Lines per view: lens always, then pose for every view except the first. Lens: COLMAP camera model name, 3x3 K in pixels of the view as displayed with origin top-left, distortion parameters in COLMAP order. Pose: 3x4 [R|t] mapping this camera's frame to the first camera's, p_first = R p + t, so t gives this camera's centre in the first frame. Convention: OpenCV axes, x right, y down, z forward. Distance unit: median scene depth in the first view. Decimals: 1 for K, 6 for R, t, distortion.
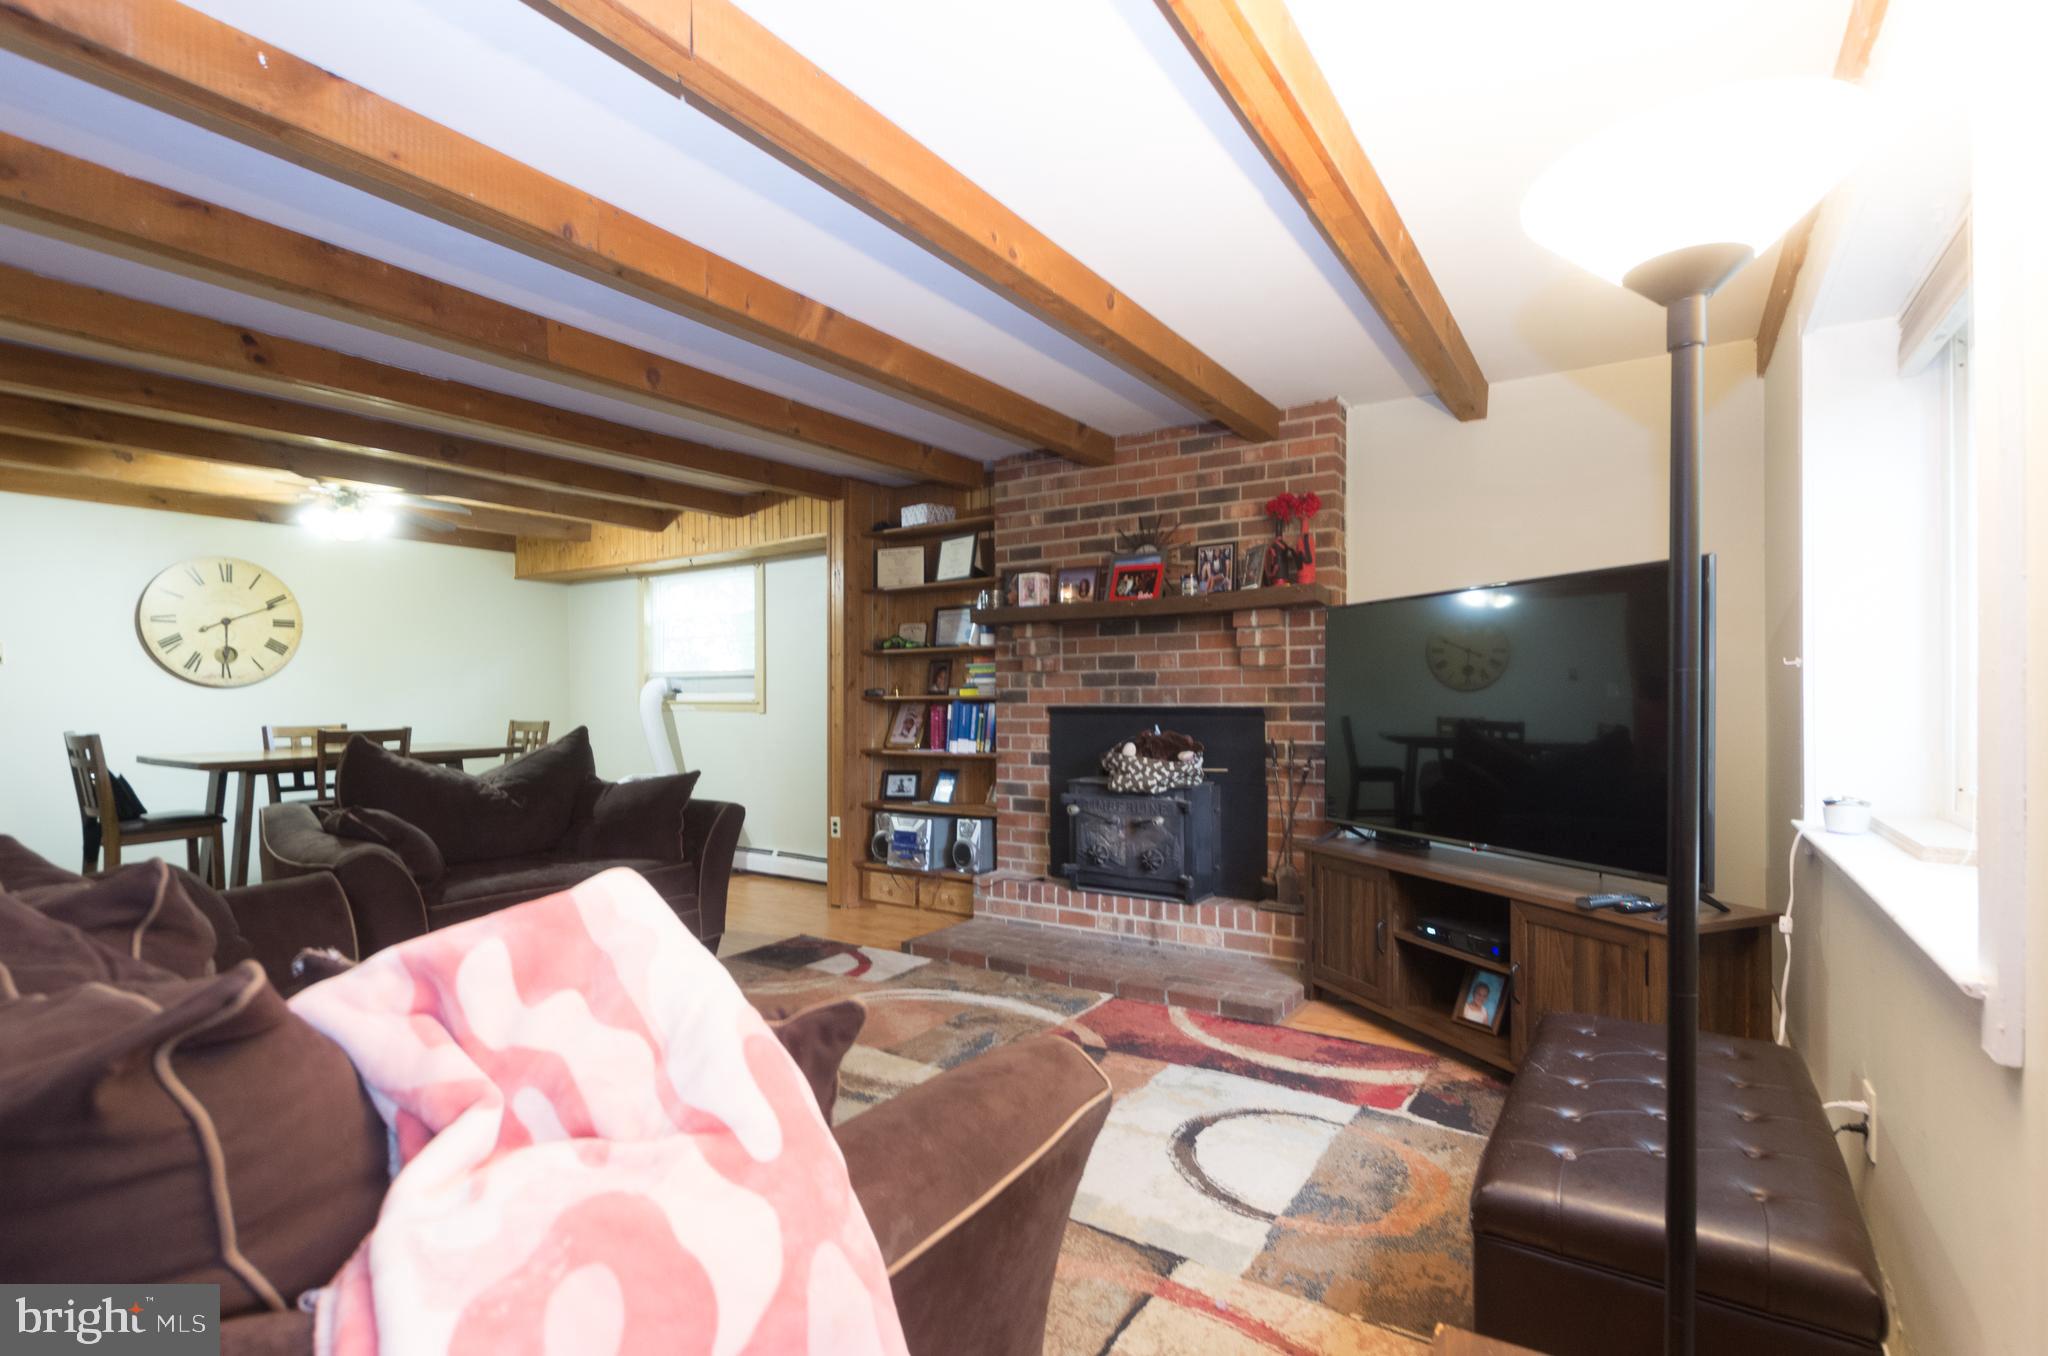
lens RADIAL K [[934.5, 0, 1023.4], [0, 934.5, 696.2], [0, 0, 1]] dist [0.000087, 0.000028]
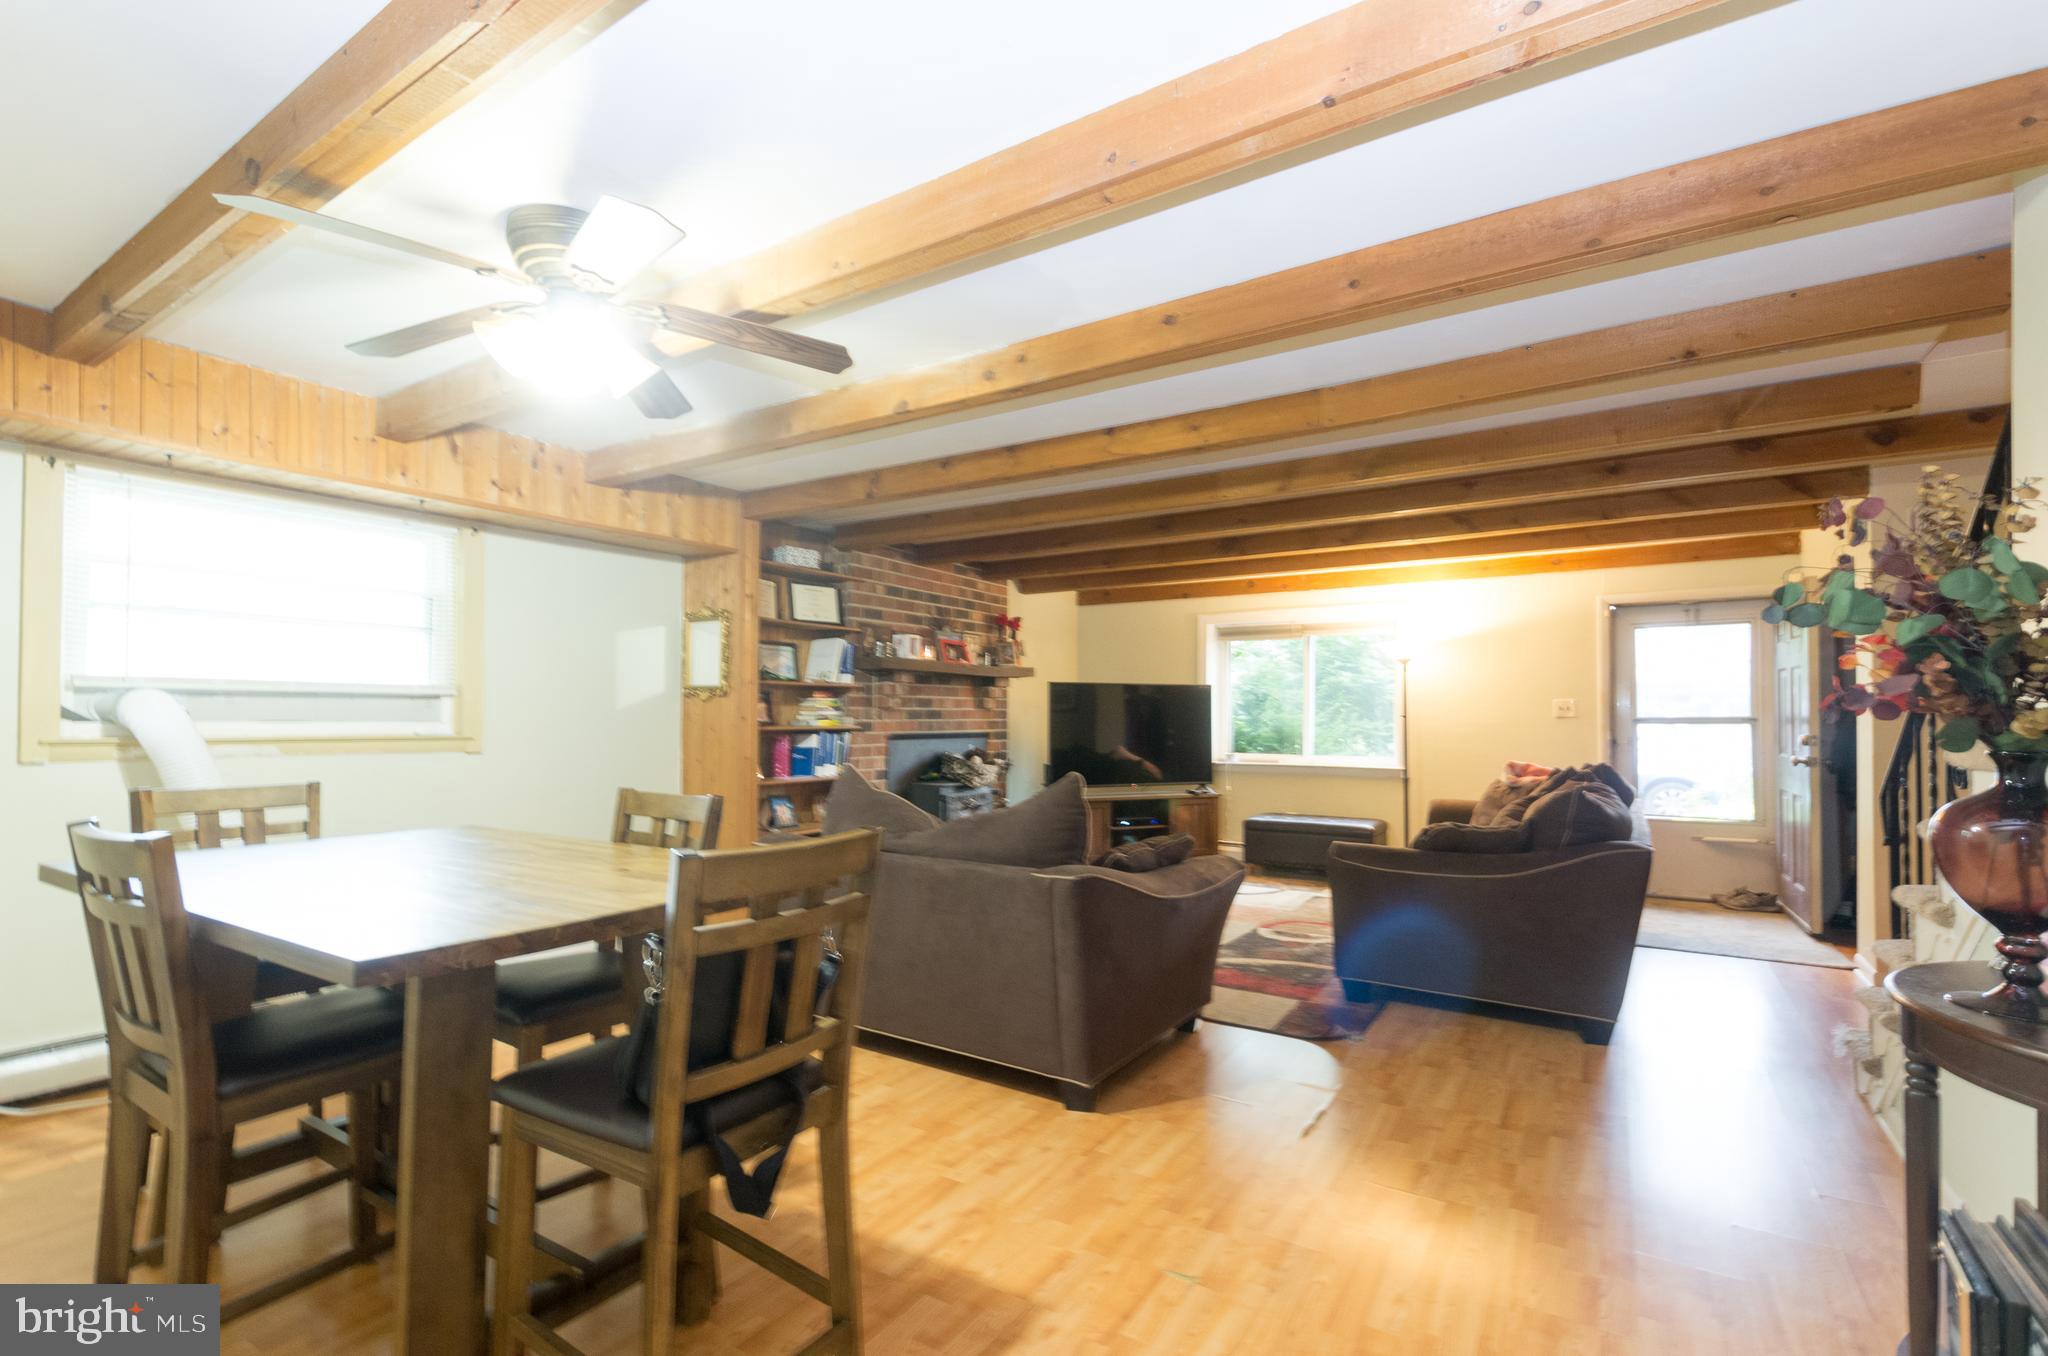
lens RADIAL K [[833.7, 0, 1020.0], [0, 833.7, 712.6], [0, 0, 1]] dist [0.002857, 0.000310]
pose [[0.037701, 0.011359, 0.999225, -1.147648], [-0.003269, 0.999931, -0.011243, -0.006976], [-0.999284, -0.002842, 0.037735, 0.777995]]
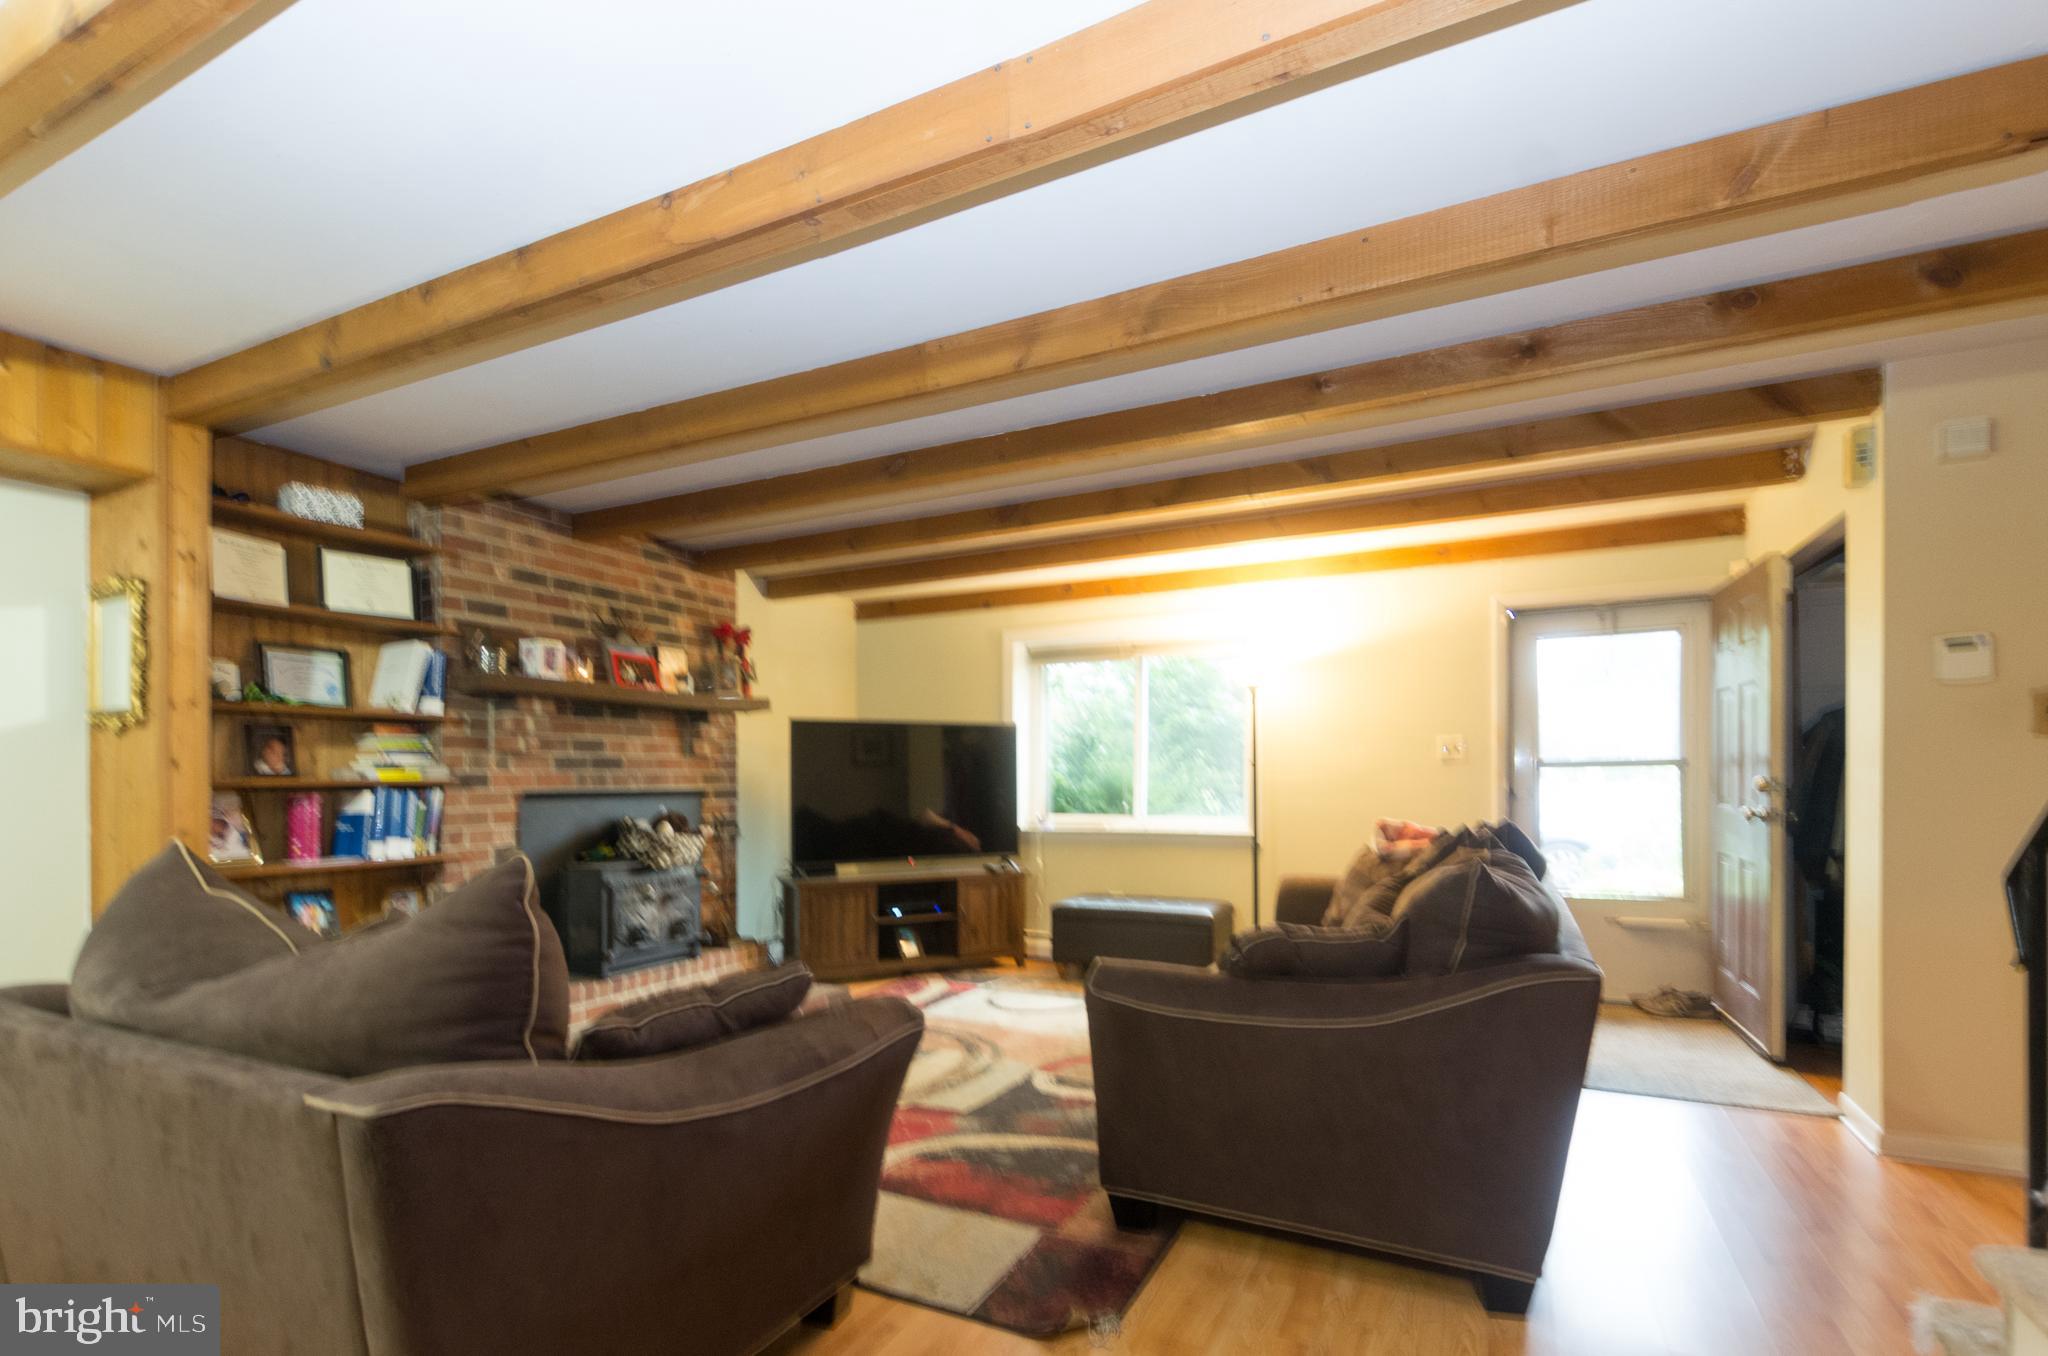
lens RADIAL K [[952.4, 0, 1025.9], [0, 952.4, 786.7], [0, 0, 1]] dist [-0.002544, -0.000283]
pose [[-0.123123, -0.002769, 0.992388, -0.920537], [0.002724, 0.999991, 0.003128, 0.004719], [-0.992388, 0.003088, -0.123114, 0.645809]]
